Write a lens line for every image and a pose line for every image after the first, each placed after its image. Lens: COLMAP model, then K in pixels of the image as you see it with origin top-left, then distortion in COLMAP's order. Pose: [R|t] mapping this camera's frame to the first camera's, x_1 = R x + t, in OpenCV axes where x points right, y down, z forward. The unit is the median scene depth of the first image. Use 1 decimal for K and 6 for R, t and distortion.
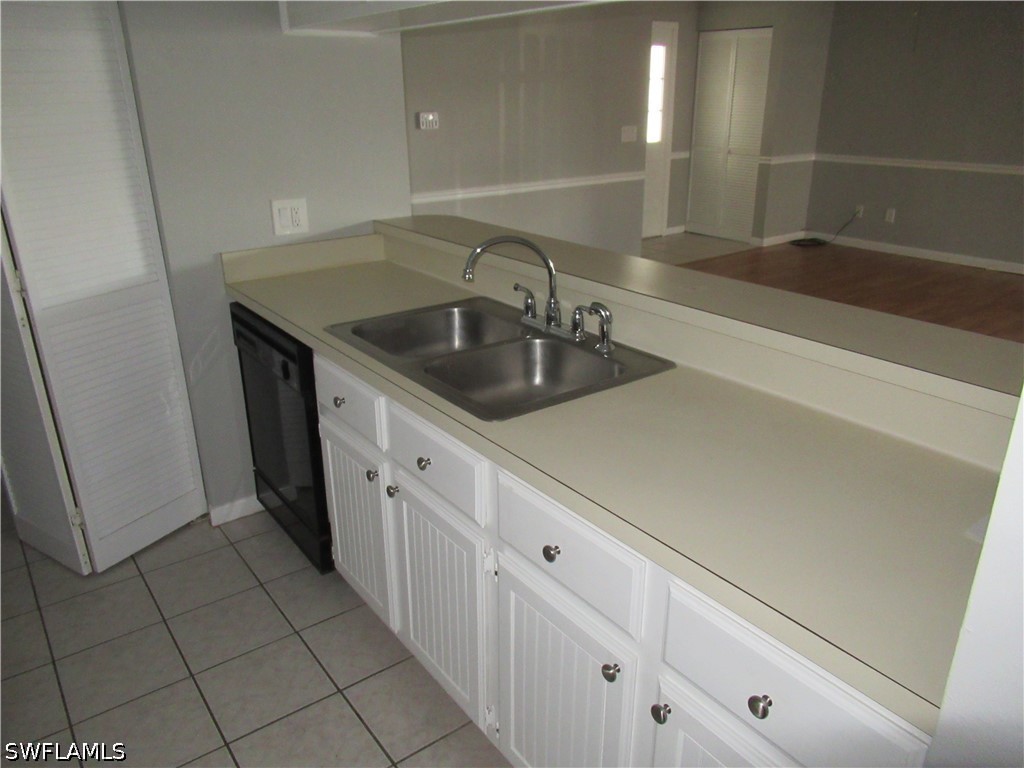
lens RADIAL K [[765.8, 0, 514.1], [0, 765.8, 388.6], [0, 0, 1]] dist [-0.012032, 0.000845]
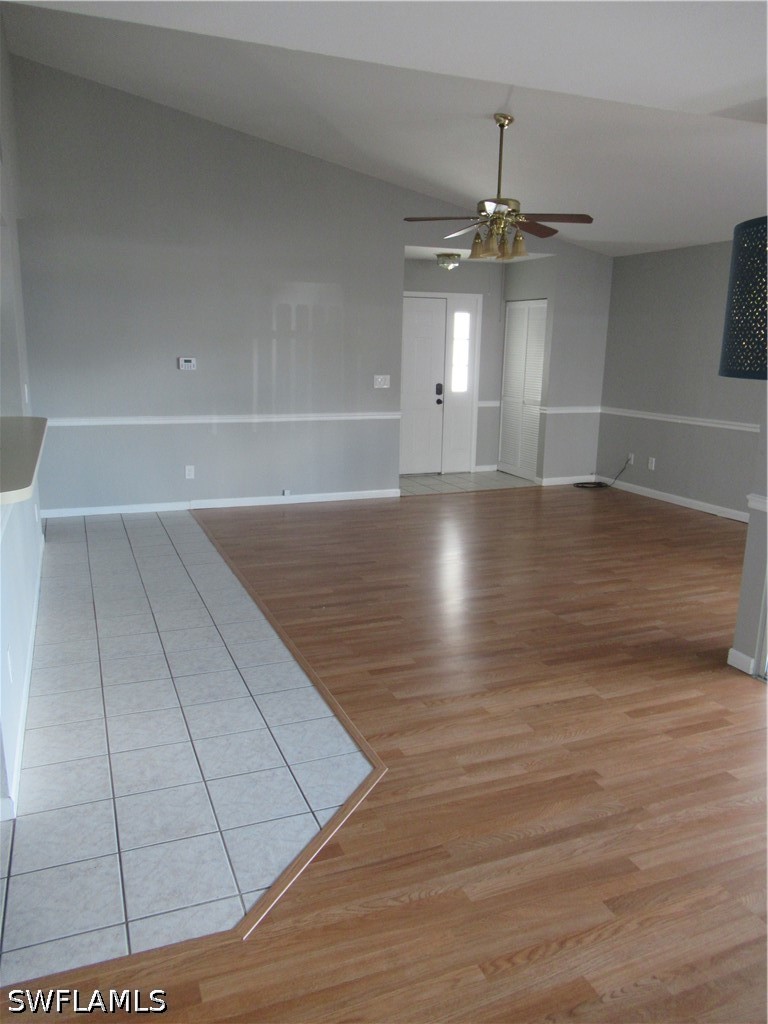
lens RADIAL K [[759.9, 0, 384.0], [0, 759.9, 512.0], [0, 0, 1]] dist [0.002812, 0.004742]
pose [[0.966491, 0.076470, -0.245045, 0.375051], [-0.114614, 0.982714, -0.145382, 0.038337], [0.229691, 0.168596, 0.958549, -0.101726]]
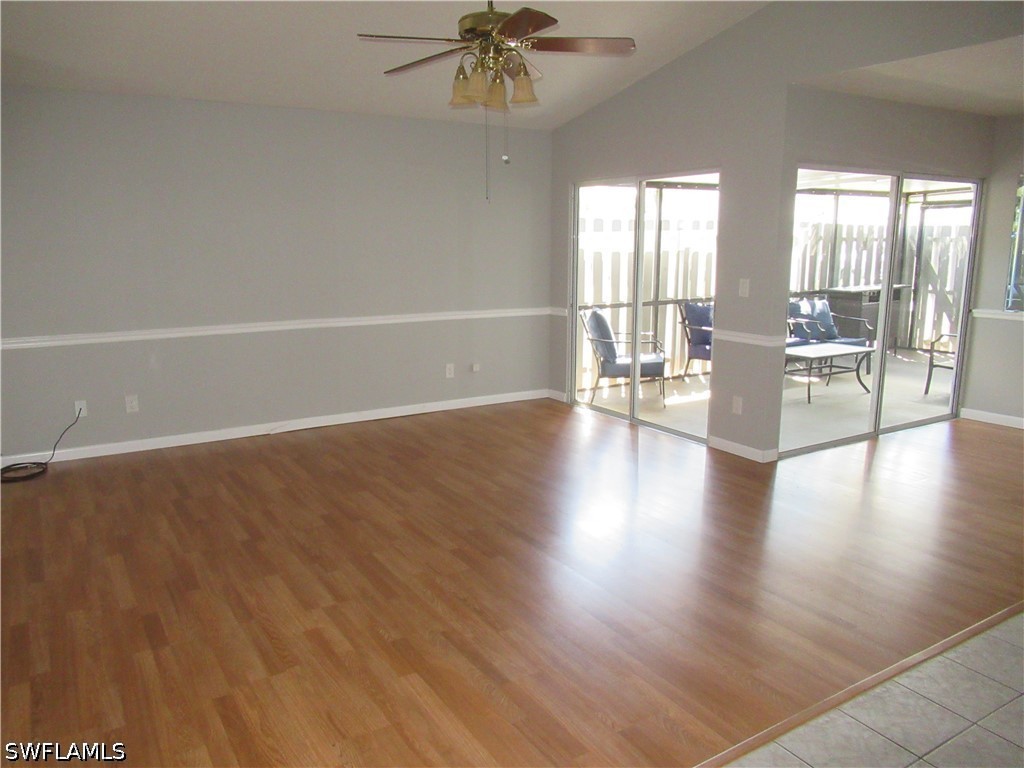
lens RADIAL K [[756.2, 0, 515.4], [0, 756.2, 380.9], [0, 0, 1]] dist [0.012519, 0.002615]
pose [[0.079587, -0.177777, 0.980847, -0.183414], [0.365199, 0.920756, 0.137253, -0.200203], [-0.927521, 0.347281, 0.138204, 0.518828]]
